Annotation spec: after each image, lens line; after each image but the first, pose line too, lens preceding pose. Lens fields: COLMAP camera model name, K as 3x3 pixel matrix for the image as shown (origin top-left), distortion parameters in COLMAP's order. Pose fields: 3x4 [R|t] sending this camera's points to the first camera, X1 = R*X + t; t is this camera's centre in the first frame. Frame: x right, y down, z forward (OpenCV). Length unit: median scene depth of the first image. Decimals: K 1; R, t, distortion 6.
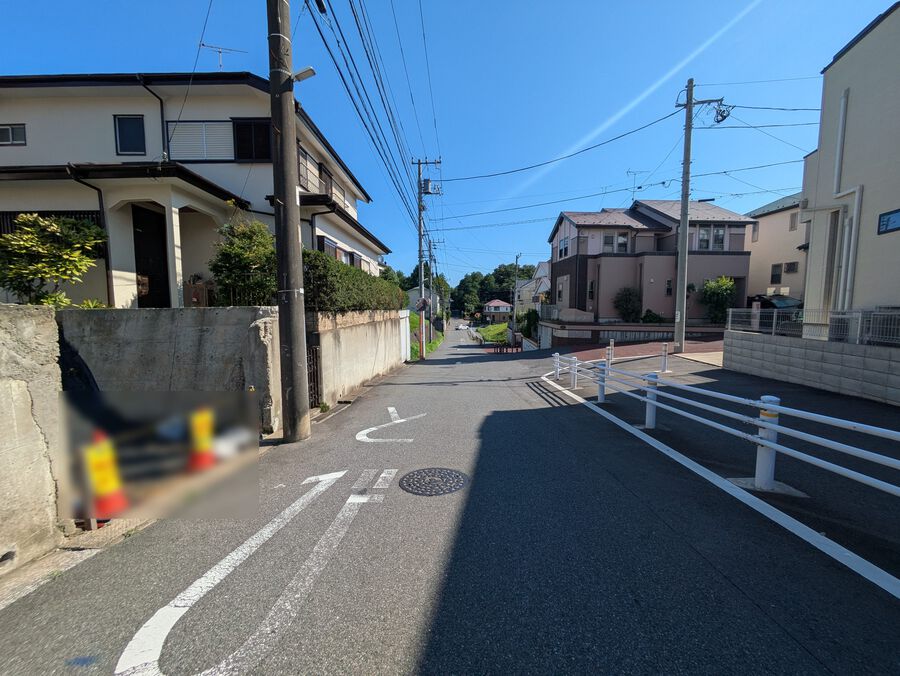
lens RADIAL K [[356.5, 0, 449.5], [0, 356.5, 334.6], [0, 0, 1]] dist [0.000188, 0.001661]
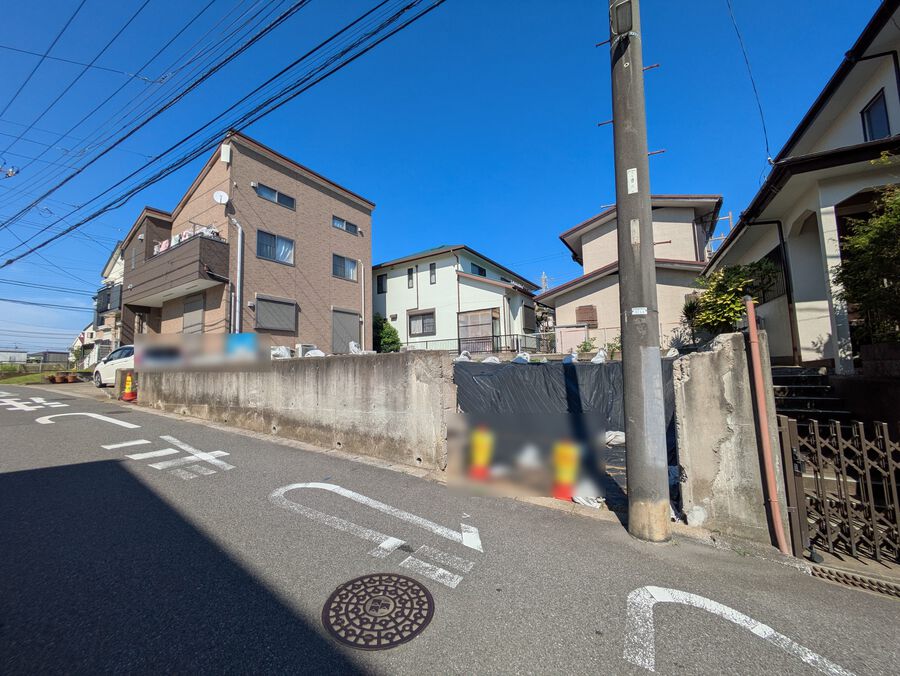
lens RADIAL K [[356.5, 0, 451.0], [0, 356.5, 335.1], [0, 0, 1]] dist [0.000188, 0.001661]
pose [[-0.443836, -0.070699, -0.893315, 0.257141], [-0.038940, 0.997463, -0.059594, -0.016836], [0.895262, 0.008336, -0.445463, 0.724362]]
